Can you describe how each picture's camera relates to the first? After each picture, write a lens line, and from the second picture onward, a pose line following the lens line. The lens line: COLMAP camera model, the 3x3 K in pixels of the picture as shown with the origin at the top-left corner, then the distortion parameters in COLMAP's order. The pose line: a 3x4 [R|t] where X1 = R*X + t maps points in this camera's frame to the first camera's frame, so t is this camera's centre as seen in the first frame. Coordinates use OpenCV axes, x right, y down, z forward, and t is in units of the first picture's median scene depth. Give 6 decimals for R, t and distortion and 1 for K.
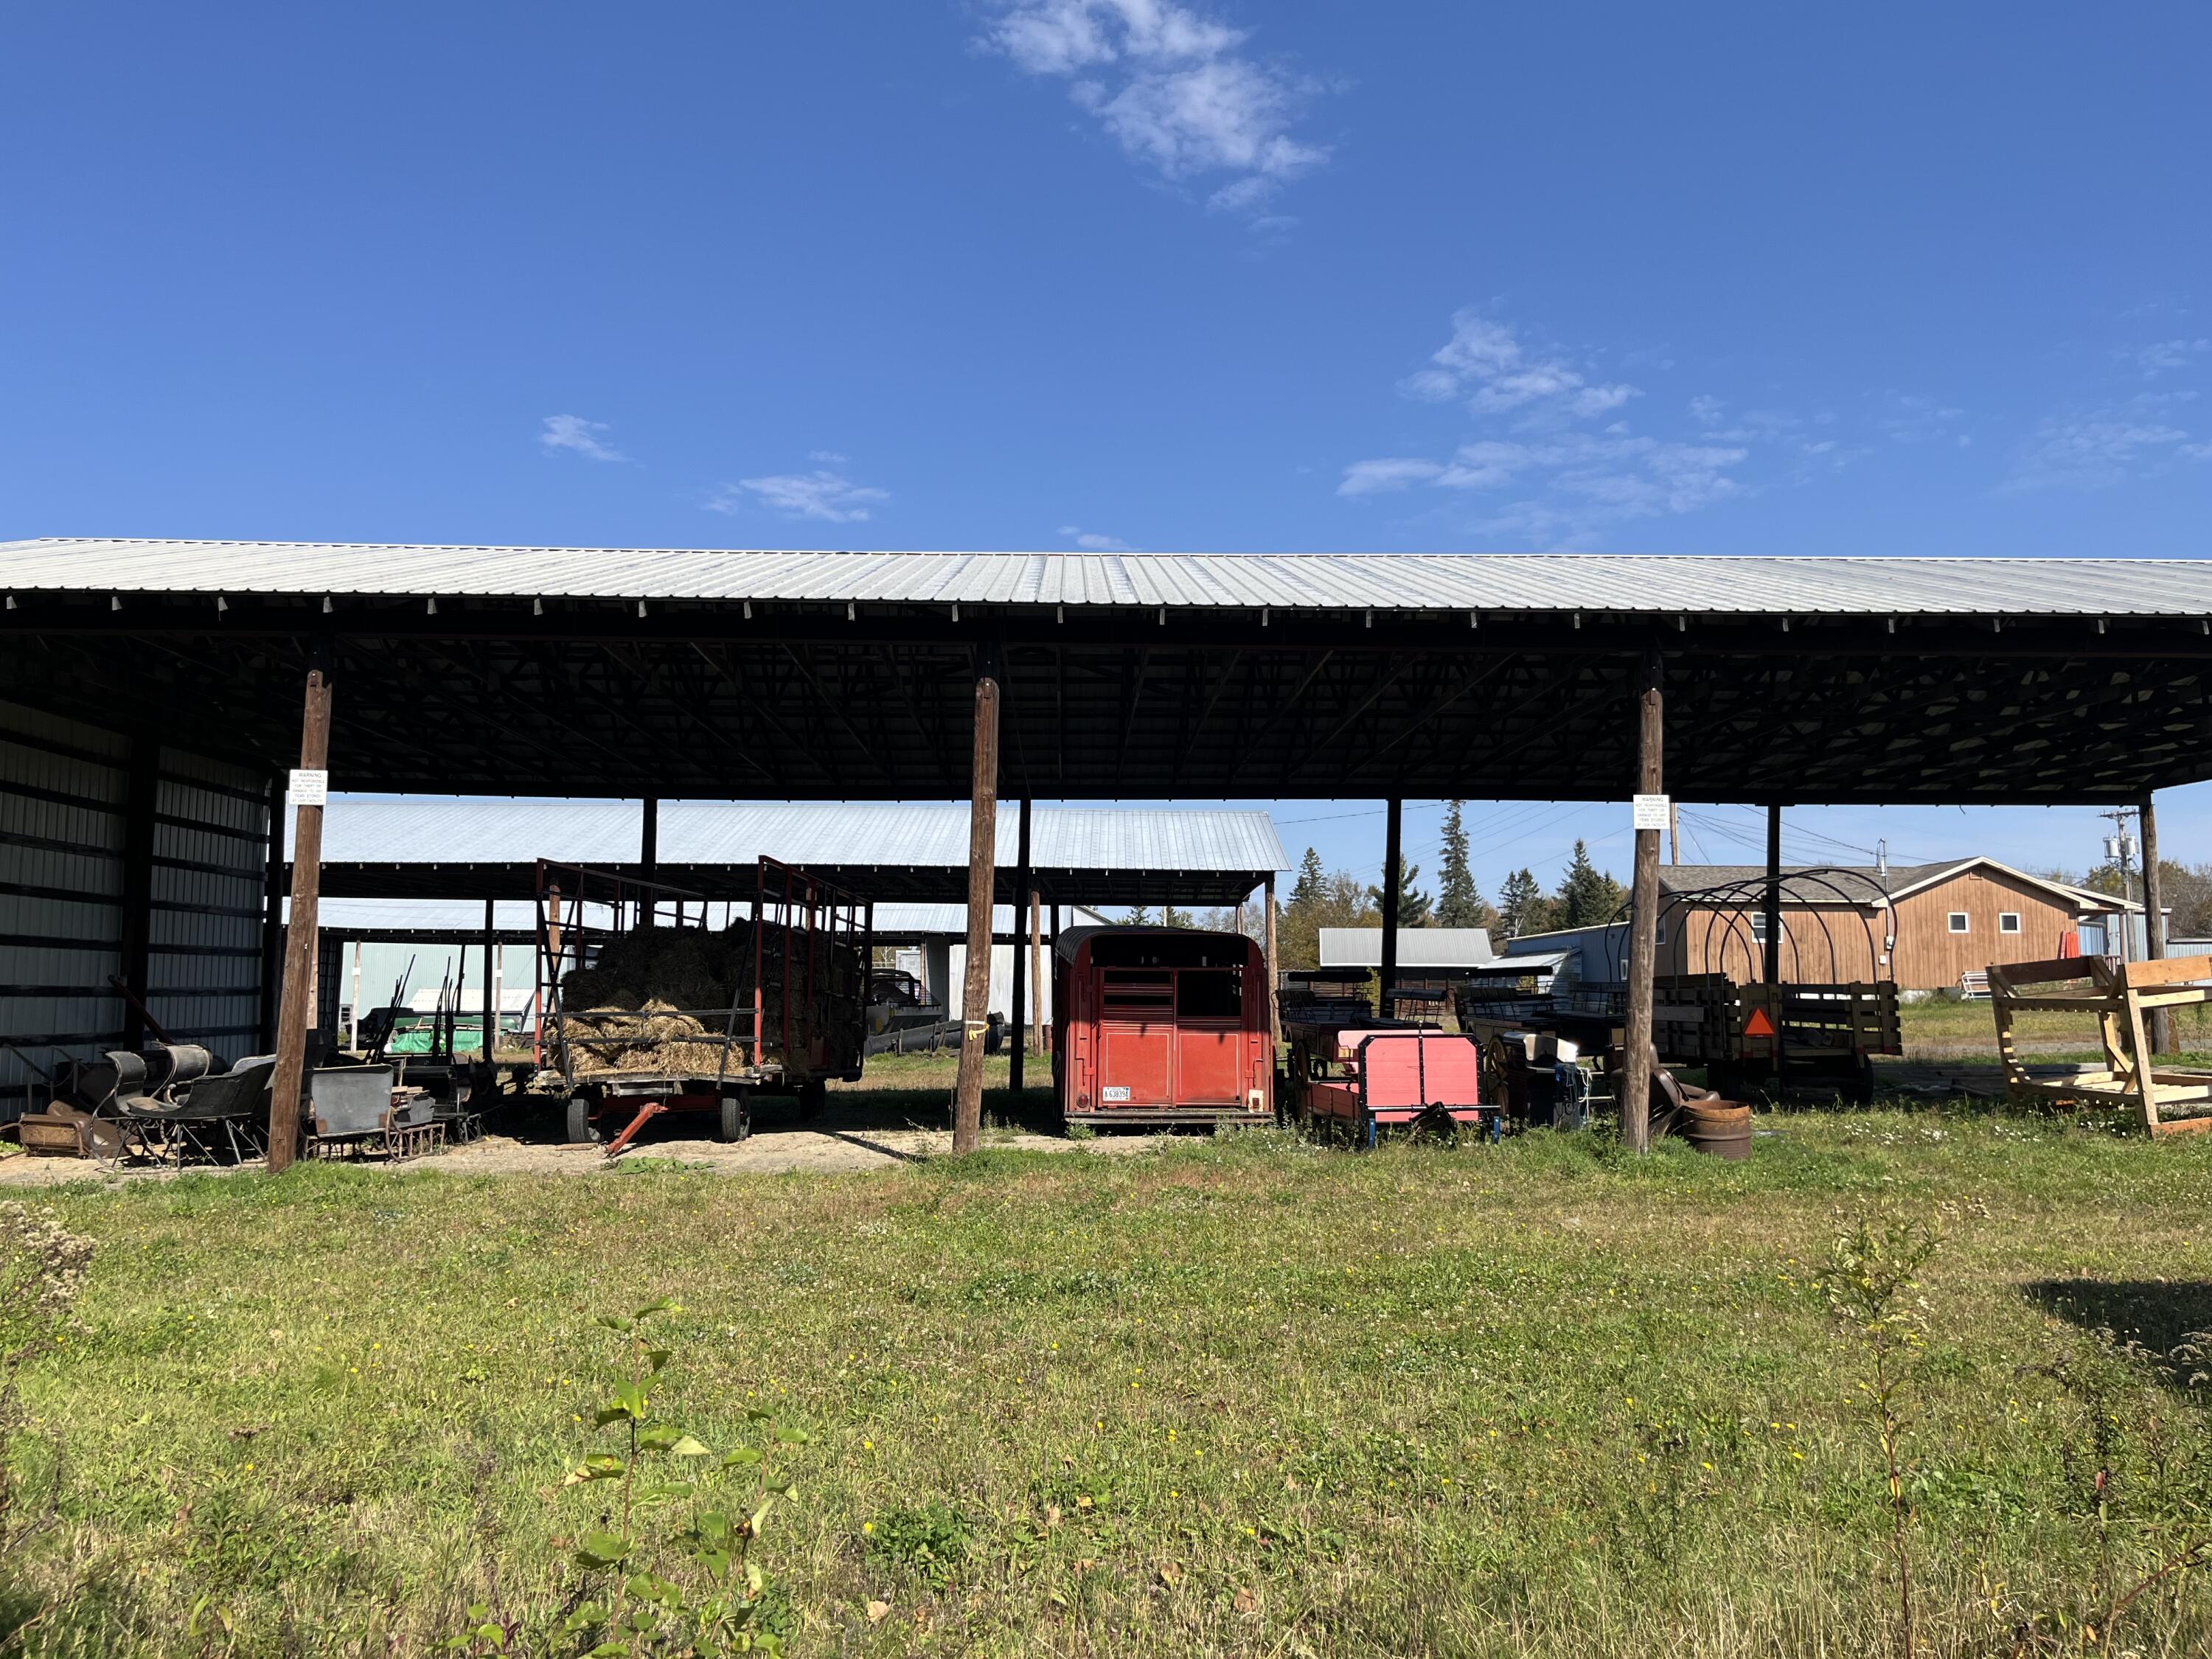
lens RADIAL K [[1704.0, 0, 1103.7], [0, 1704.0, 831.1], [0, 0, 1]] dist [0.068531, -0.099151]
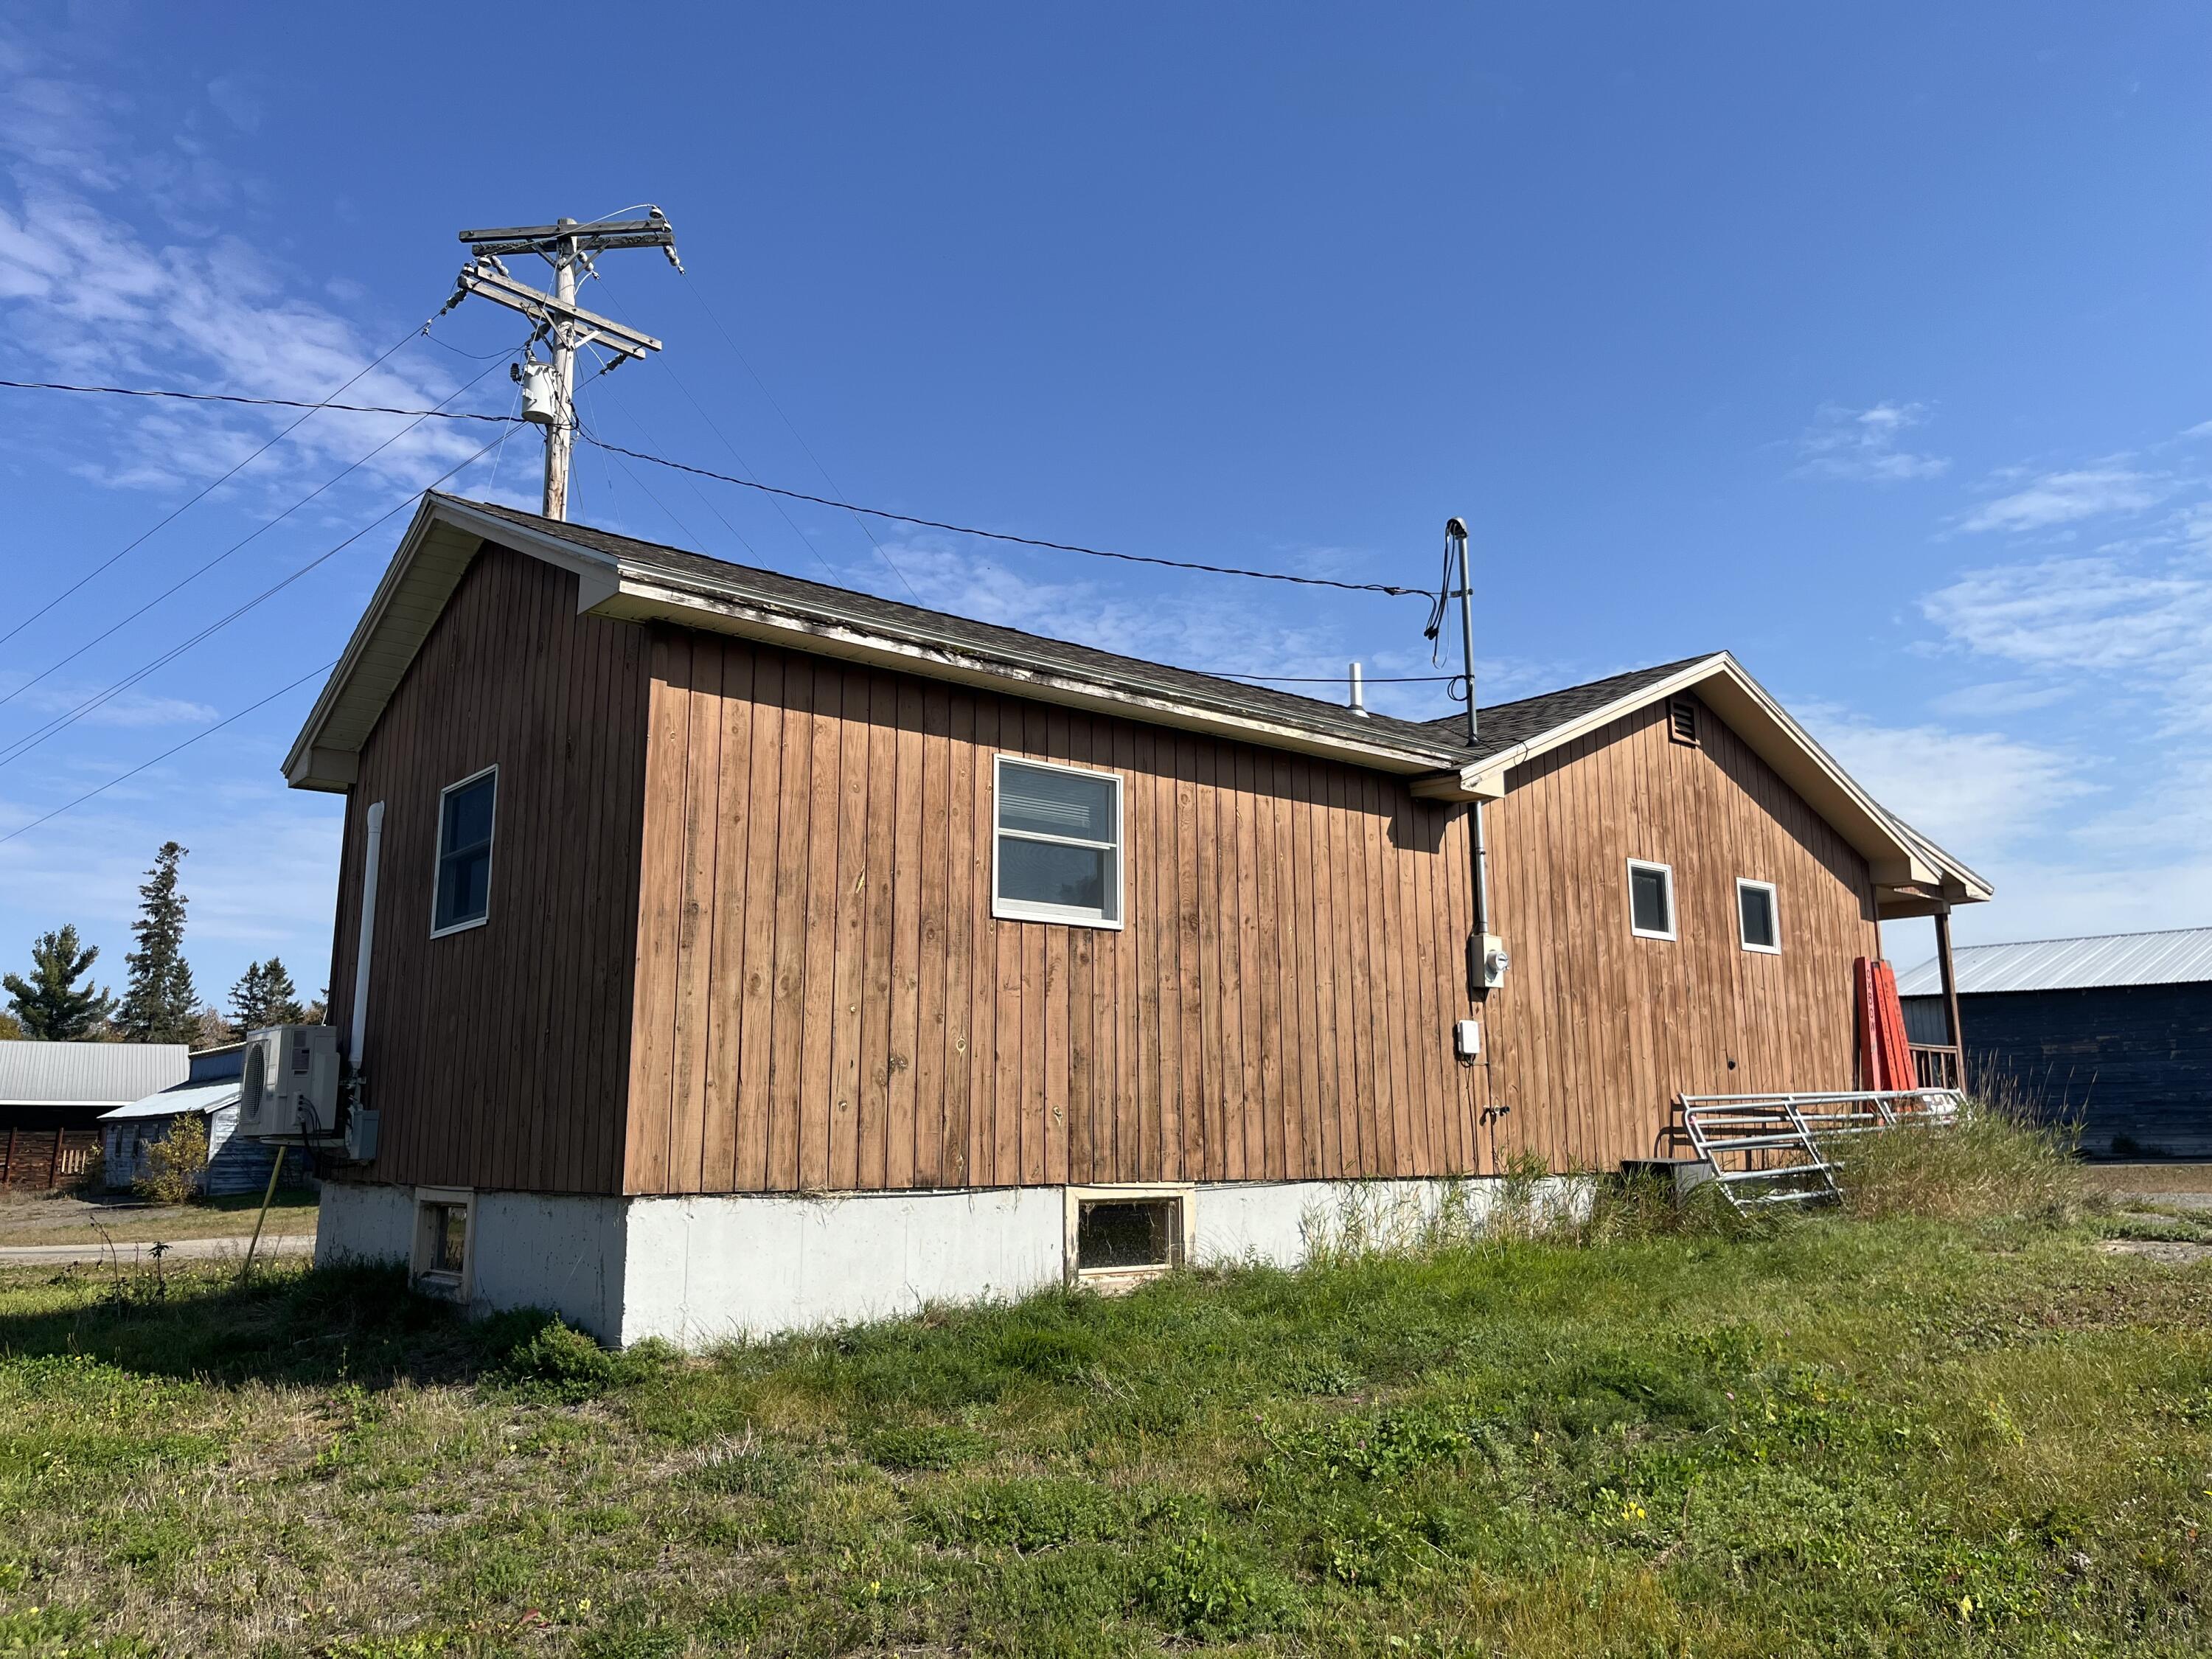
lens RADIAL K [[1704.0, 0, 1103.7], [0, 1704.0, 831.1], [0, 0, 1]] dist [0.068531, -0.099151]
pose [[0.788537, 0.104376, 0.606065, 0.090907], [-0.053608, 0.993407, -0.101336, 0.023754], [-0.612647, 0.047417, 0.788933, 0.276894]]
